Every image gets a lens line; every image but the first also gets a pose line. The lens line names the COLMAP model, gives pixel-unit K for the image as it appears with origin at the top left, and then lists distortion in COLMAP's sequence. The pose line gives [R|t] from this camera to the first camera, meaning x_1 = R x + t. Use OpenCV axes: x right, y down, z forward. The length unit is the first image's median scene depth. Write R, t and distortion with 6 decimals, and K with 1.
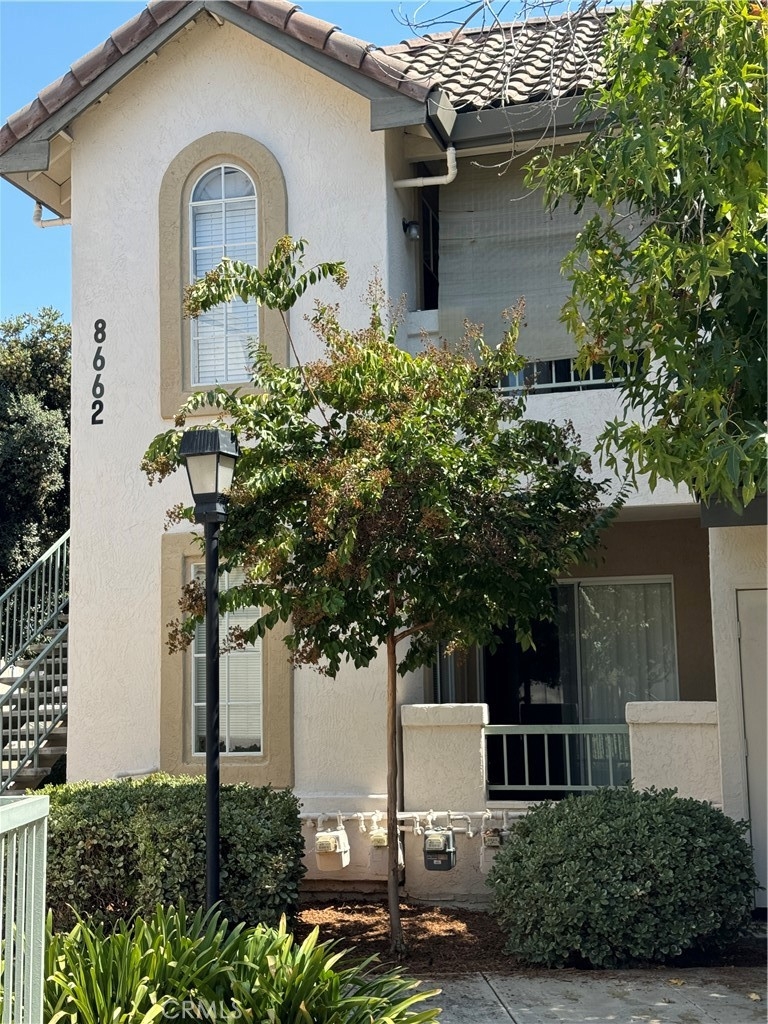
lens RADIAL K [[1411.3, 0, 382.3], [0, 1411.3, 507.7], [0, 0, 1]] dist [-0.001793, 0.000000]
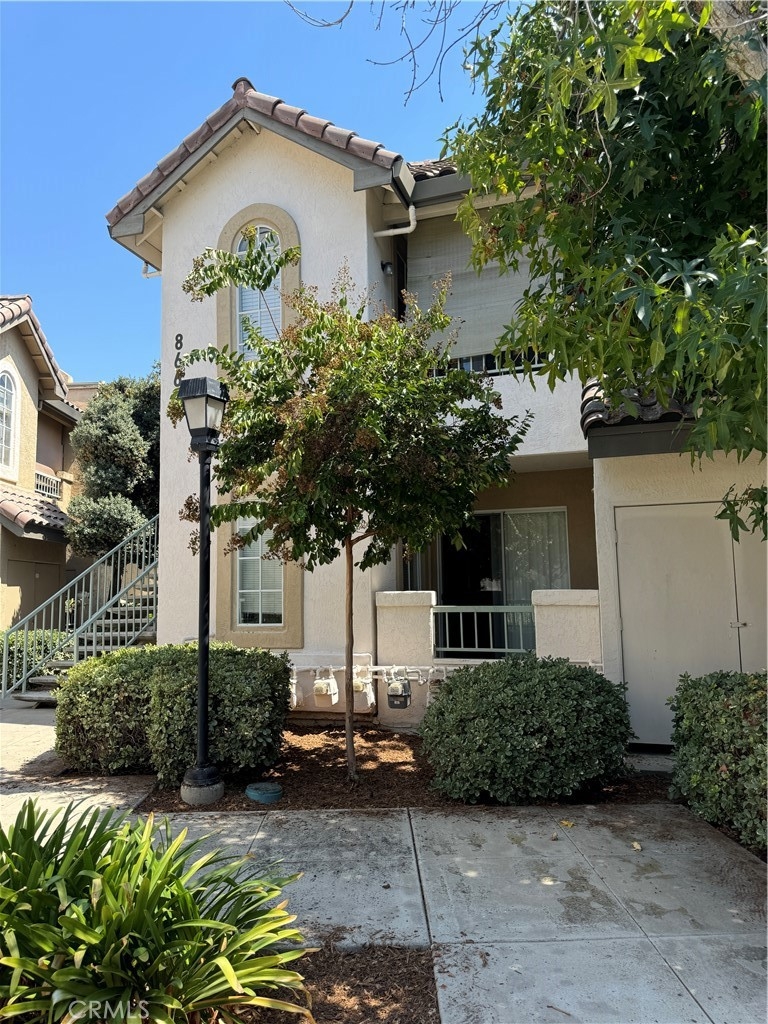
lens RADIAL K [[726.4, 0, 384.4], [0, 726.4, 521.7], [0, 0, 1]] dist [-0.023568, -0.007085]
pose [[0.999054, -0.004218, -0.043290, 0.064459], [0.006153, 0.998983, 0.044666, 0.041809], [0.043057, -0.044890, 0.998064, 0.312358]]
